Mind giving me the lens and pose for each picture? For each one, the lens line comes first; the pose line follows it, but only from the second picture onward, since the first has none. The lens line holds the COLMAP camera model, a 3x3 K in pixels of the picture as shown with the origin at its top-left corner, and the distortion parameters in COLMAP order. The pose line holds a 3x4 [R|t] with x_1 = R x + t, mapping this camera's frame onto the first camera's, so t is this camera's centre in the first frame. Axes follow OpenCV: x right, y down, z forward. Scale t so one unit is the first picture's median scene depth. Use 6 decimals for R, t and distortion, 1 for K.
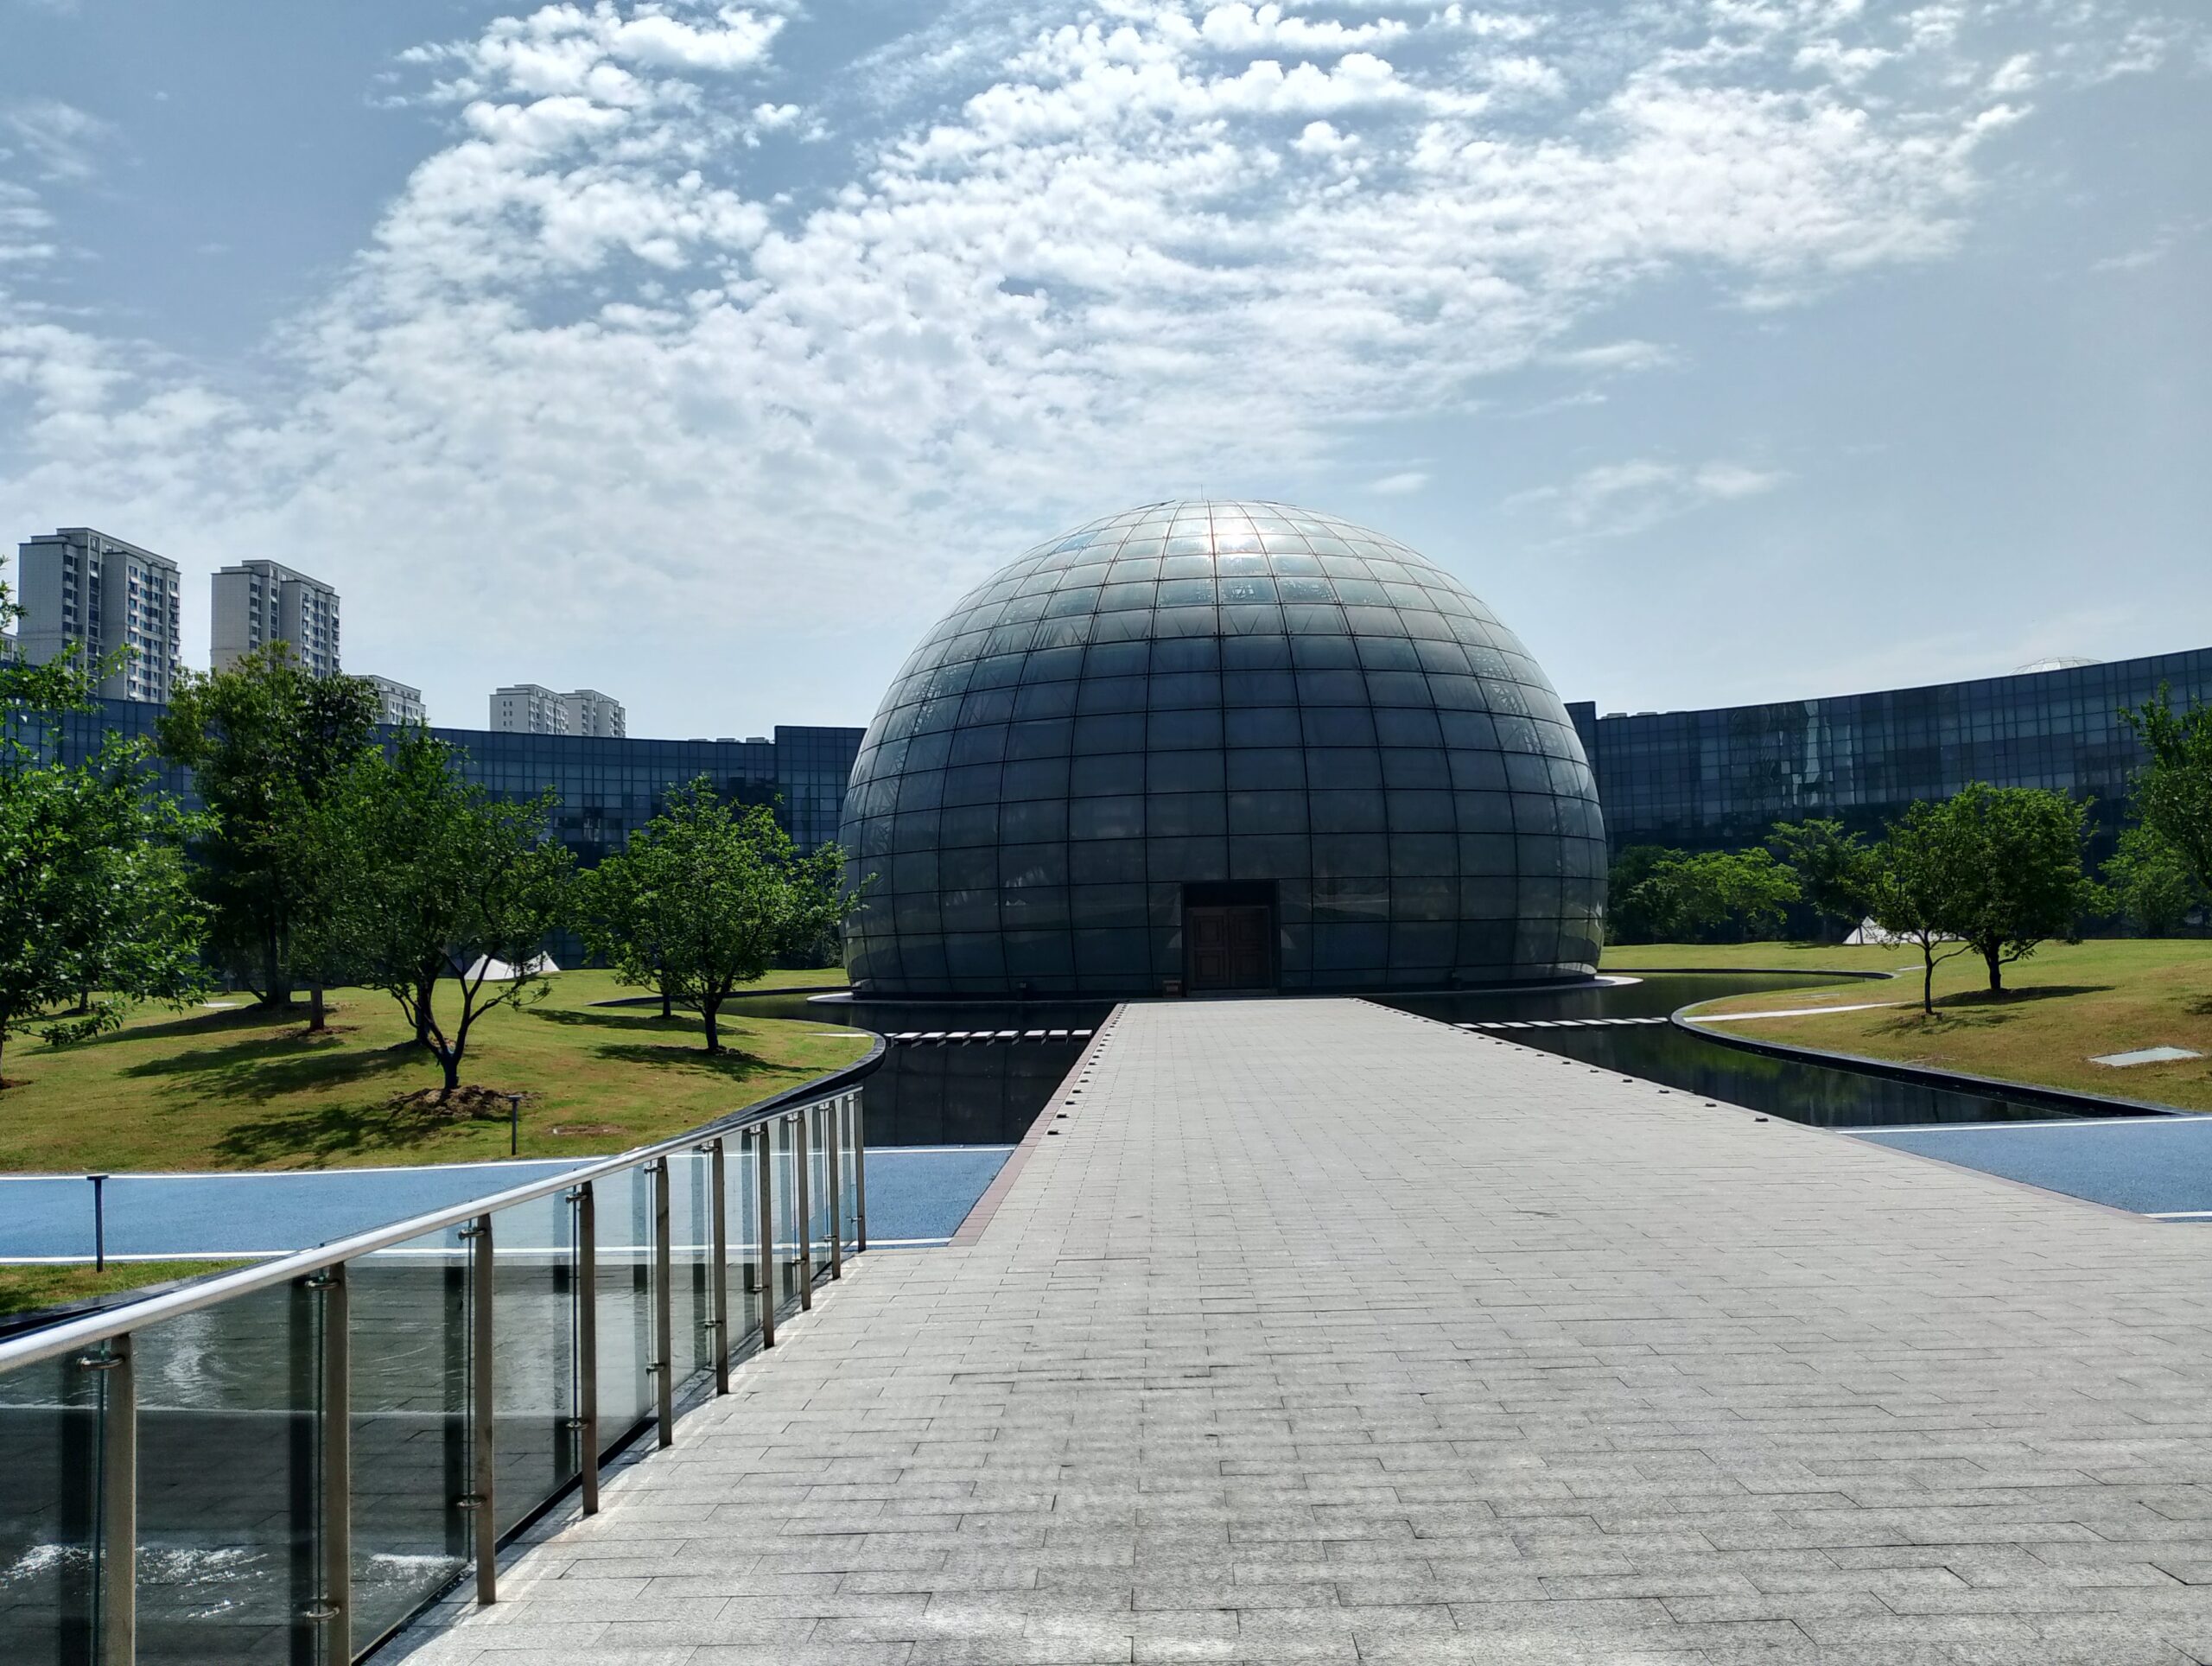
lens RADIAL K [[1703.2, 0, 1092.1], [0, 1703.2, 834.0], [0, 0, 1]] dist [0.094681, -0.182086]
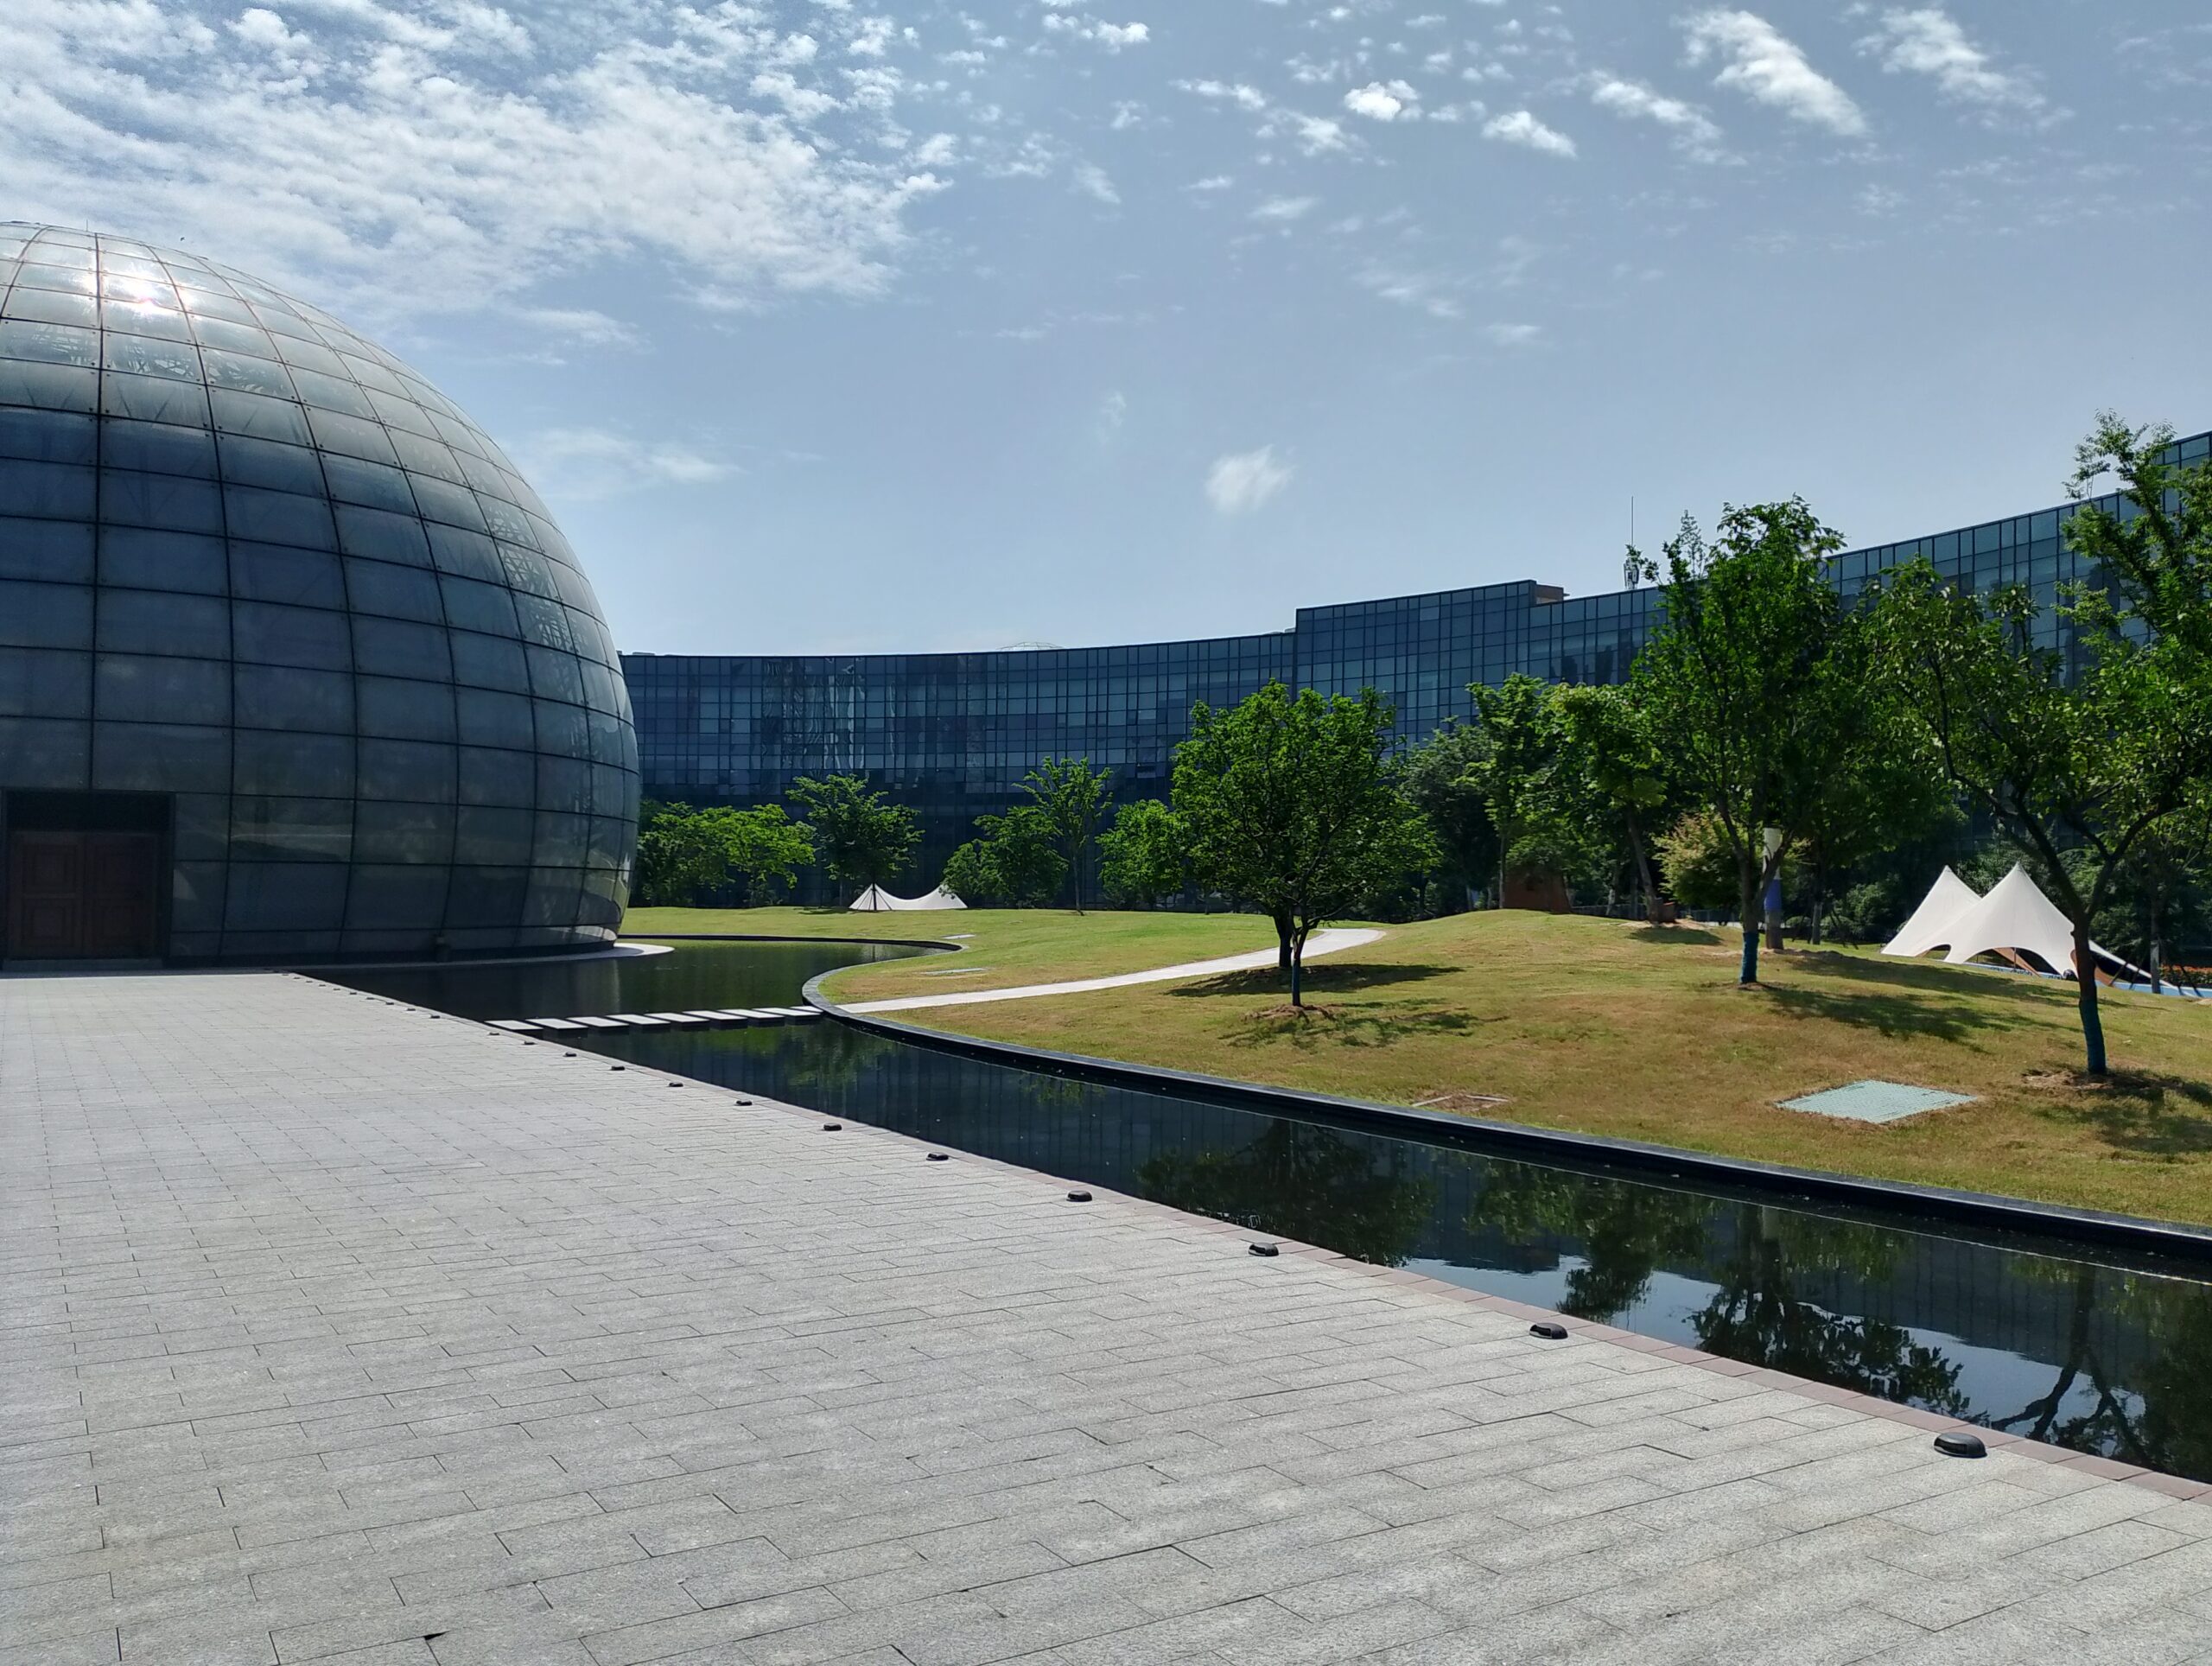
lens RADIAL K [[1703.2, 0, 1092.1], [0, 1703.2, 834.0], [0, 0, 1]] dist [0.094681, -0.182086]
pose [[0.825768, 0.050407, 0.561753, 0.026266], [-0.061819, 0.998087, 0.001313, 0.018586], [-0.560612, -0.035811, 0.827304, 0.231655]]
